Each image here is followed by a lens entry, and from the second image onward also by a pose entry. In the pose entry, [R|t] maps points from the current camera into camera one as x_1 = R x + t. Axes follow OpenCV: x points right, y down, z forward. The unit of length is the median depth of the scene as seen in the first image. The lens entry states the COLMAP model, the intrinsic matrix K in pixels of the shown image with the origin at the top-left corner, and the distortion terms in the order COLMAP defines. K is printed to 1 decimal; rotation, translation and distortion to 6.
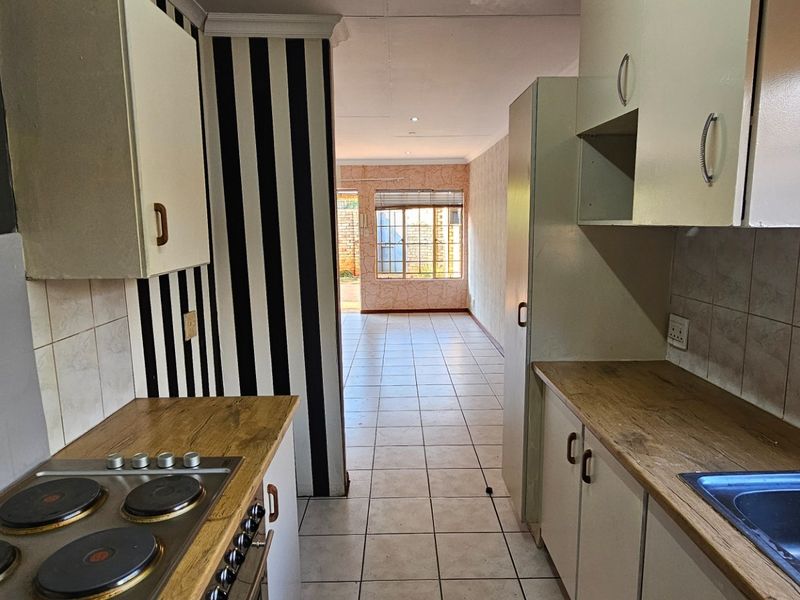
lens RADIAL K [[529.4, 0, 402.4], [0, 529.4, 300.5], [0, 0, 1]] dist [0.001781, -0.002223]
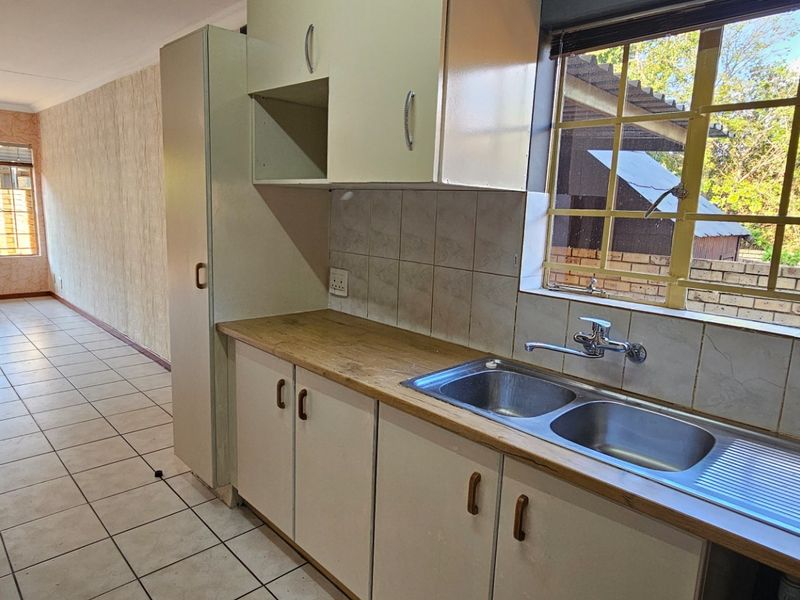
lens RADIAL K [[529.4, 0, 402.4], [0, 529.4, 300.5], [0, 0, 1]] dist [0.001781, -0.002223]
pose [[0.719330, -0.084220, 0.689544, -0.195564], [0.057294, 0.996434, 0.061934, 0.036458], [-0.692301, -0.005044, 0.721591, 0.062787]]
